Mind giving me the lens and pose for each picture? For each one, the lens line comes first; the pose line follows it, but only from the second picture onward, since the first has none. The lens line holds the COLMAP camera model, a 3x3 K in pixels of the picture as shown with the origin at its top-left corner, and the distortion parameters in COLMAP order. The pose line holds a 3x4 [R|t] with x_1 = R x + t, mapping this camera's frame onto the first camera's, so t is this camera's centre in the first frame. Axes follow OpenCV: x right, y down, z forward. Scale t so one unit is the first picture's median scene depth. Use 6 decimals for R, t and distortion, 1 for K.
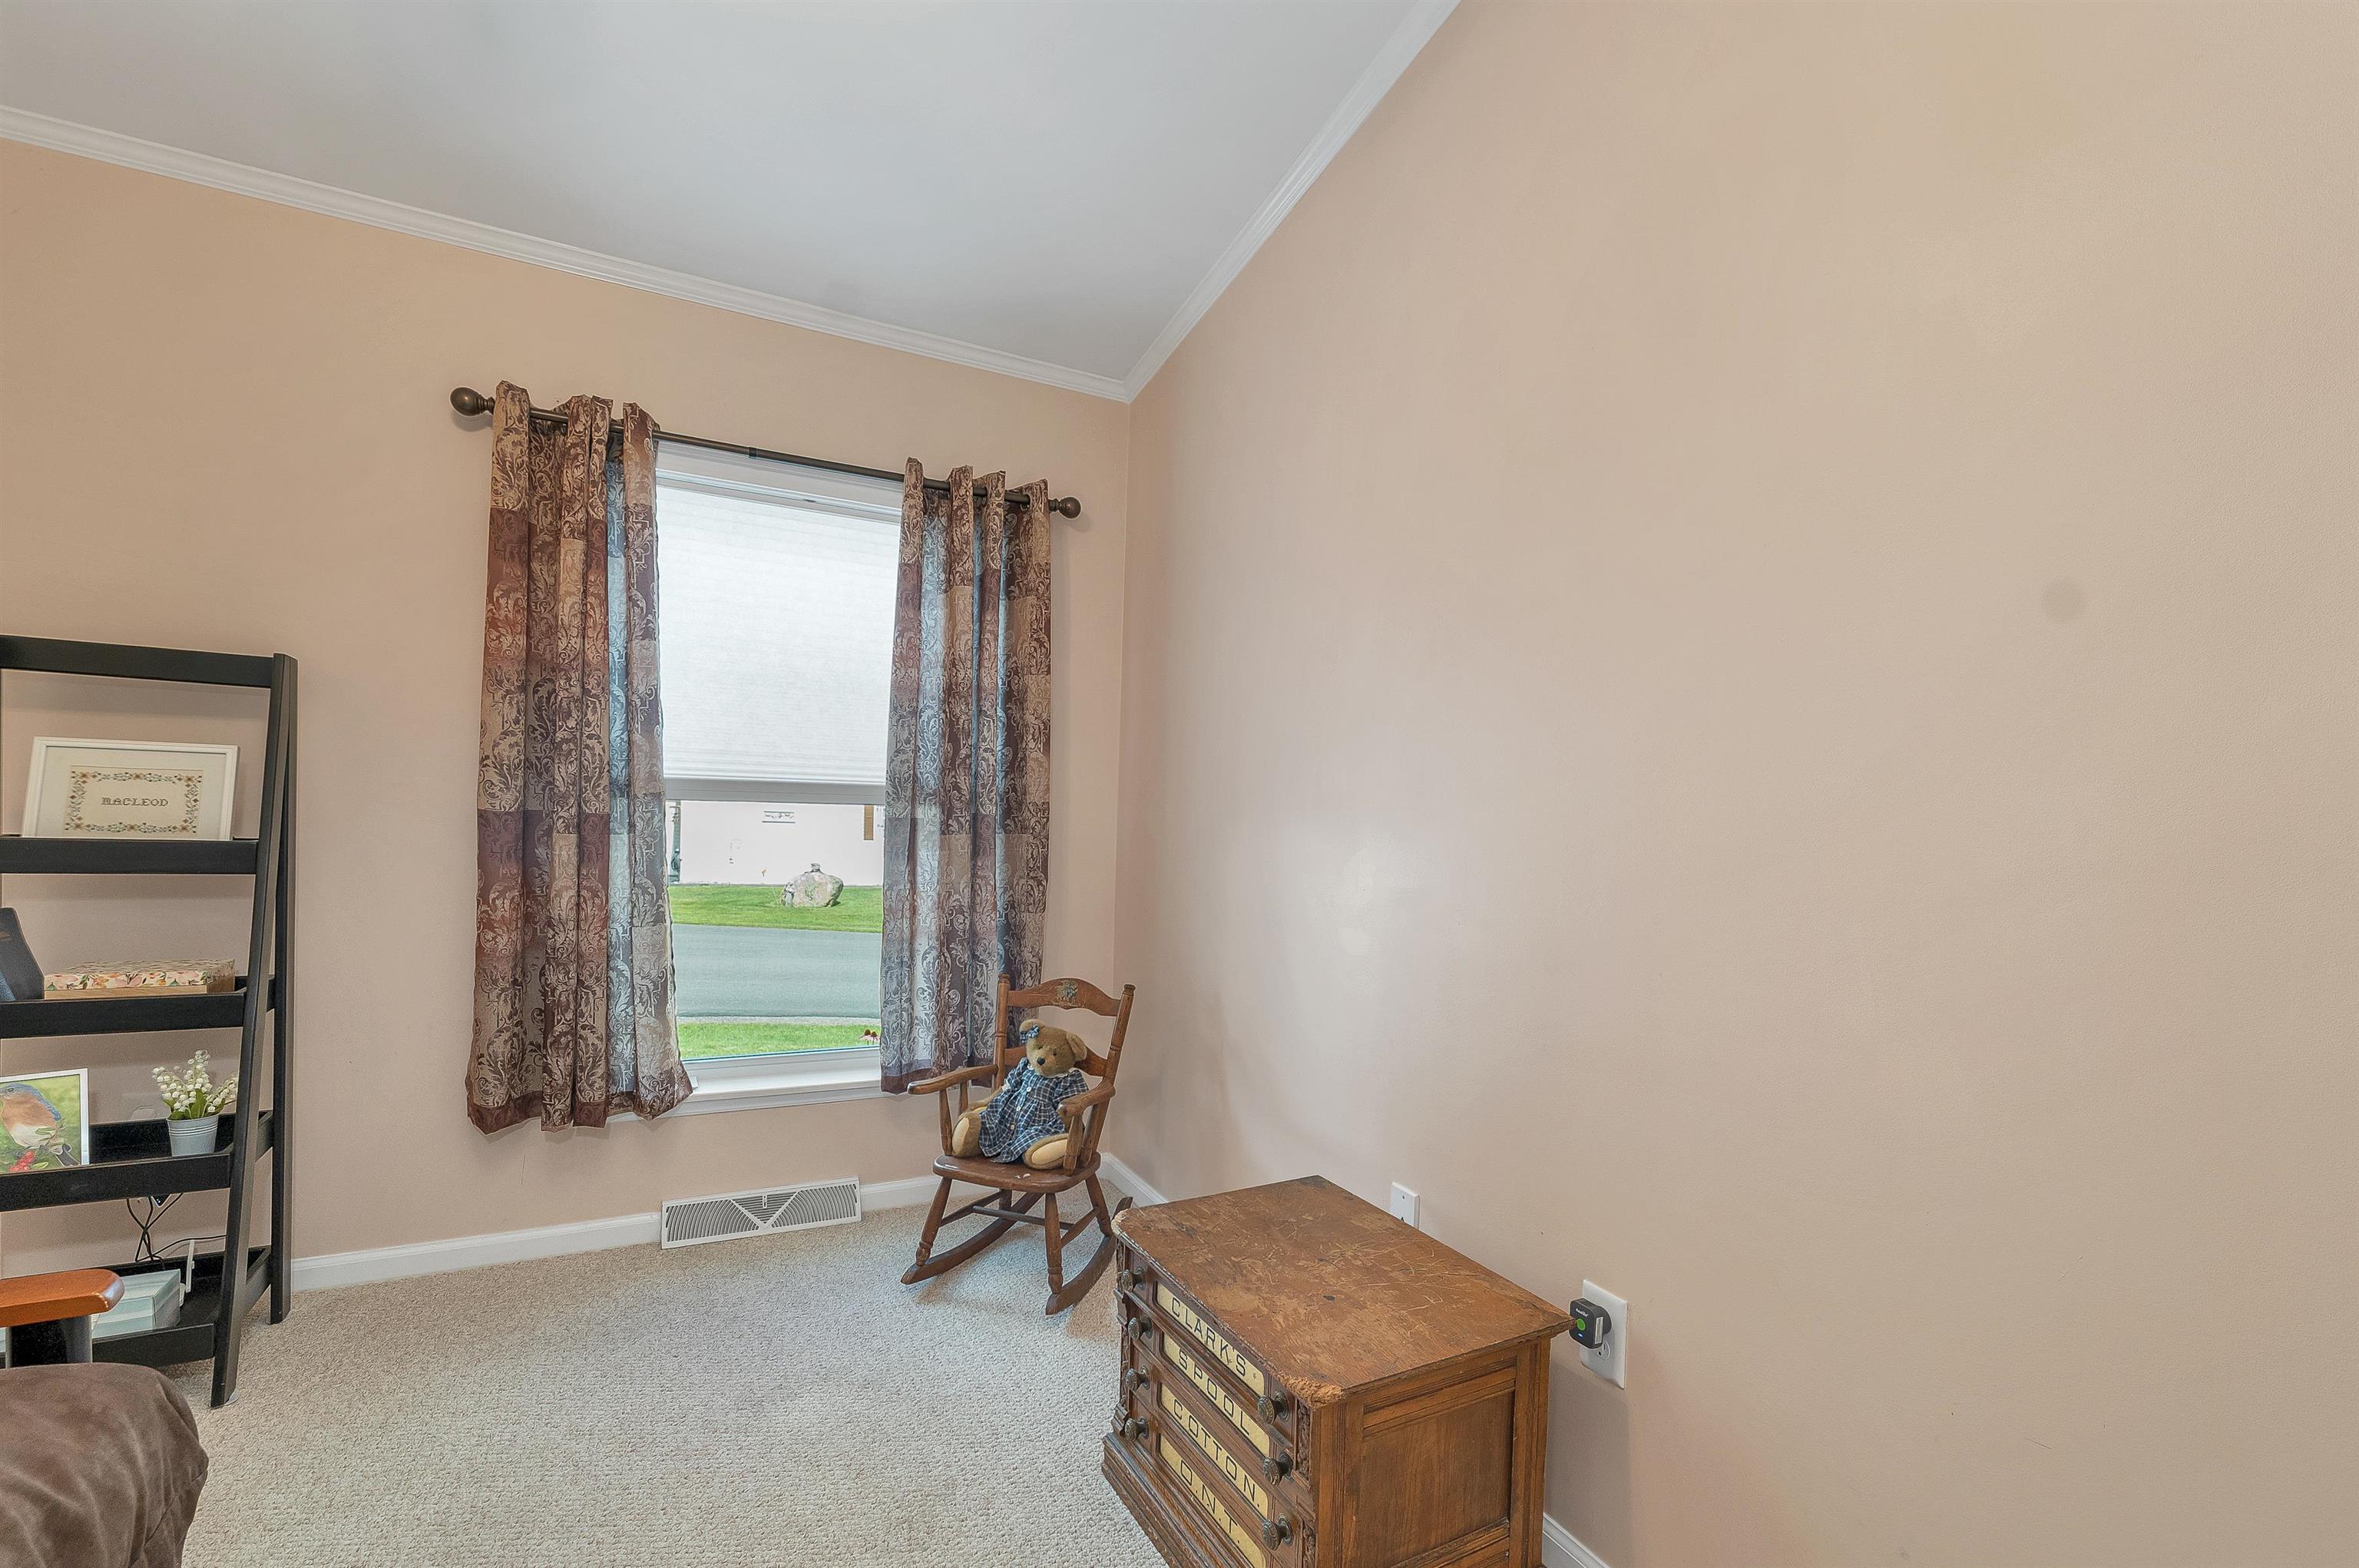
lens RADIAL K [[1021.9, 0, 1177.4], [0, 1021.9, 836.2], [0, 0, 1]] dist [0.000140, -0.000215]
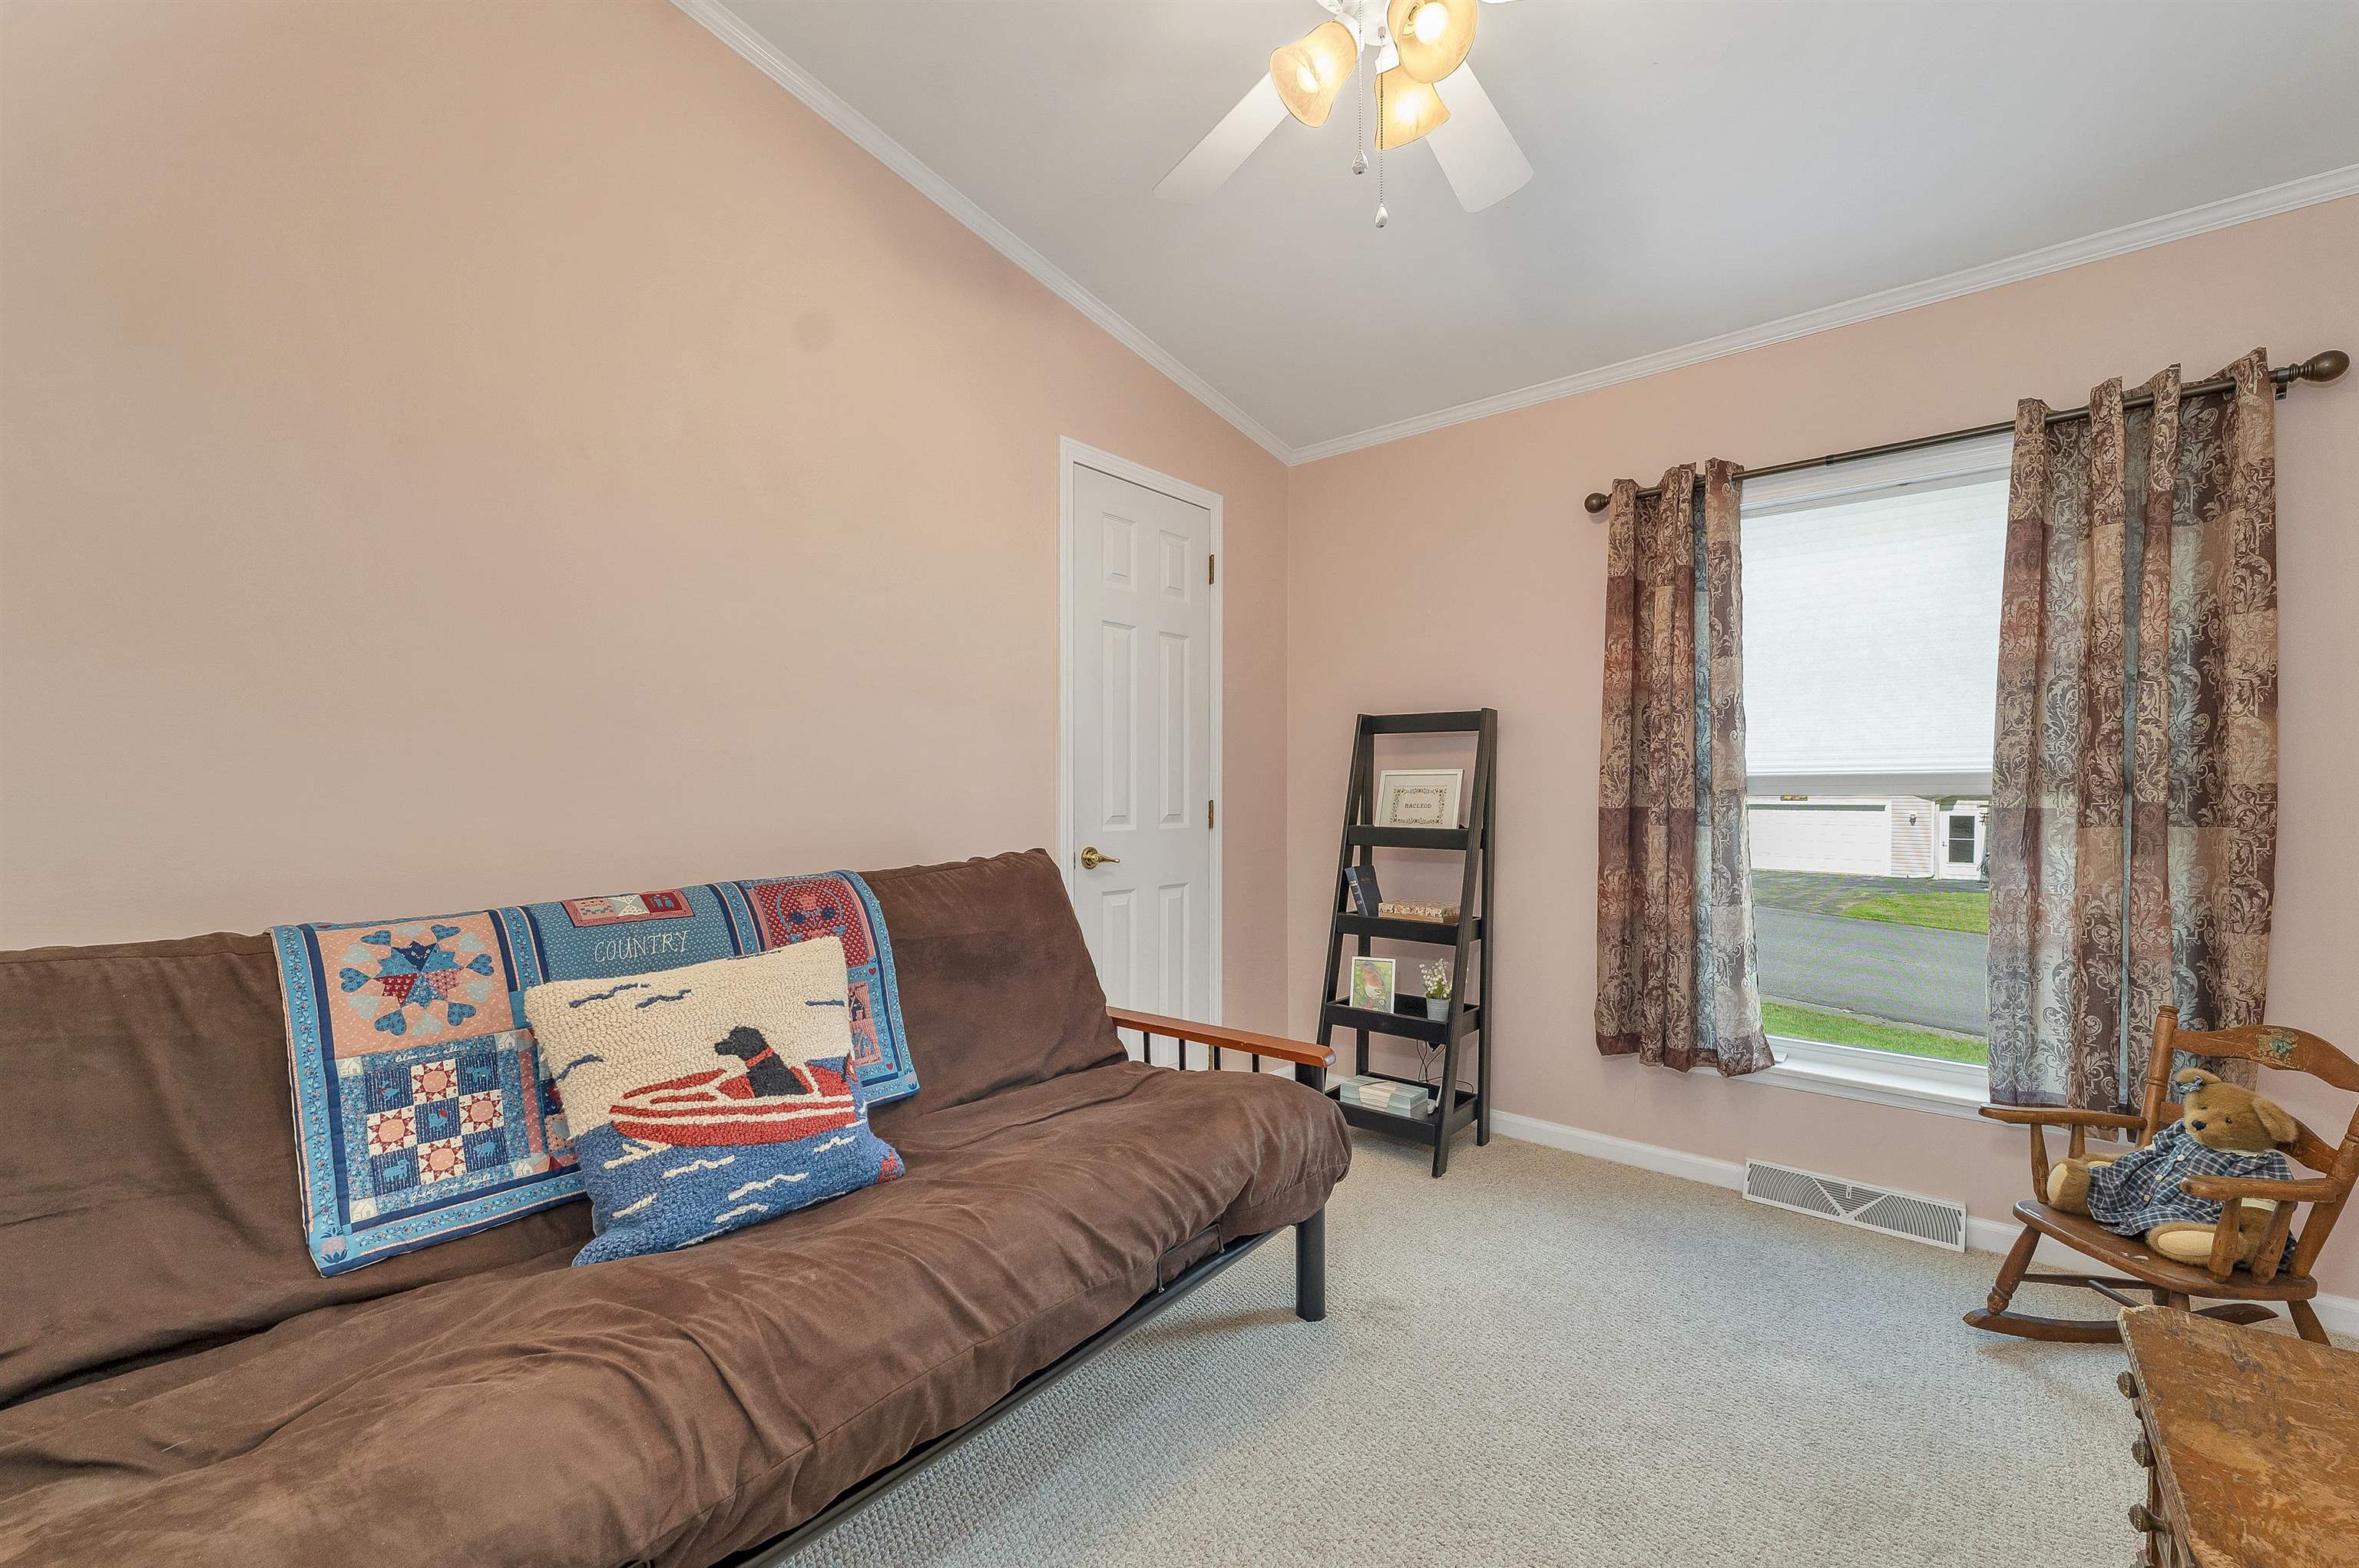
lens RADIAL K [[984.7, 0, 1174.8], [0, 984.7, 793.5], [0, 0, 1]] dist [0.000887, 0.000151]
pose [[0.374008, -0.031534, -0.926889, 0.268361], [-0.009995, 0.999227, -0.038028, 0.009558], [0.927372, 0.023487, 0.373404, 0.014403]]
